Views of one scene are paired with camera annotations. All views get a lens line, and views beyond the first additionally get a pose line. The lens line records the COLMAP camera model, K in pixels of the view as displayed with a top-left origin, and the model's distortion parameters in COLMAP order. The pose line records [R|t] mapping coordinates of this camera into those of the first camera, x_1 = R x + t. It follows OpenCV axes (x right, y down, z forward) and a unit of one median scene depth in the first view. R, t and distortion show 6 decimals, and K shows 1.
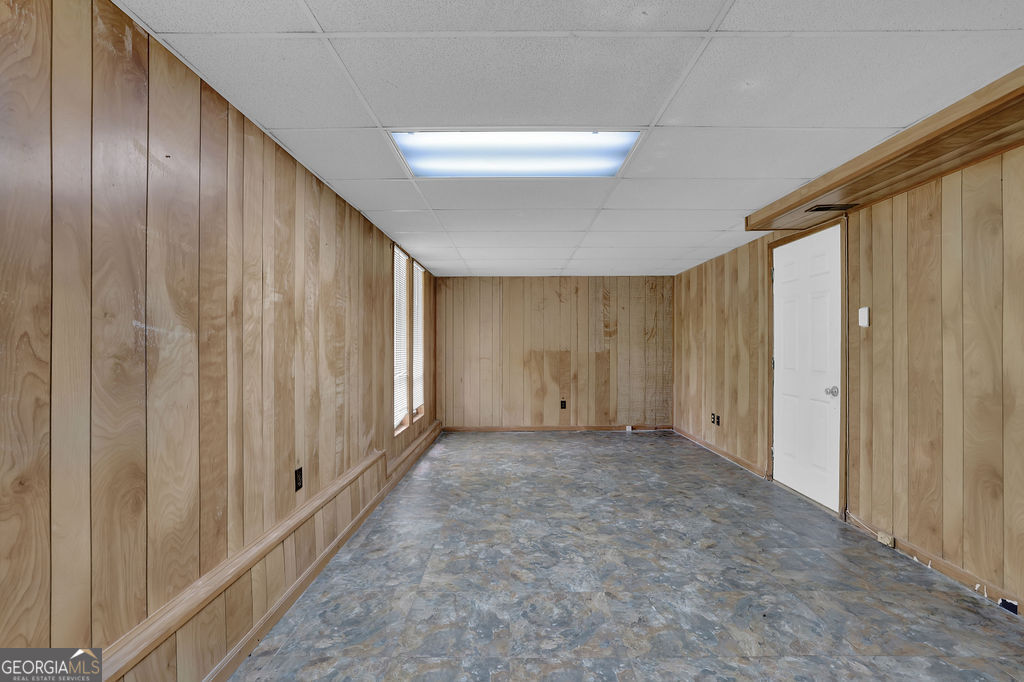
lens RADIAL K [[464.6, 0, 504.4], [0, 464.6, 347.3], [0, 0, 1]] dist [-0.001185, 0.000358]
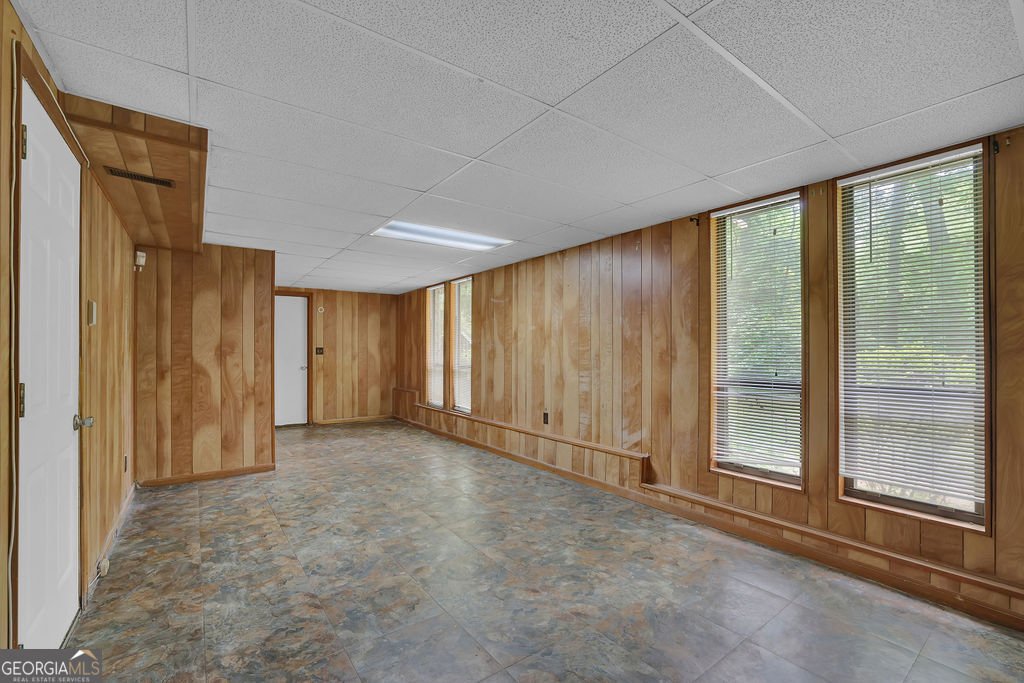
lens RADIAL K [[464.6, 0, 504.4], [0, 464.6, 347.8], [0, 0, 1]] dist [-0.001185, 0.000358]
pose [[-0.820290, -0.002766, -0.571942, 0.743472], [0.001206, 0.999978, -0.006567, 0.002053], [0.571947, -0.006077, -0.820268, 2.288211]]
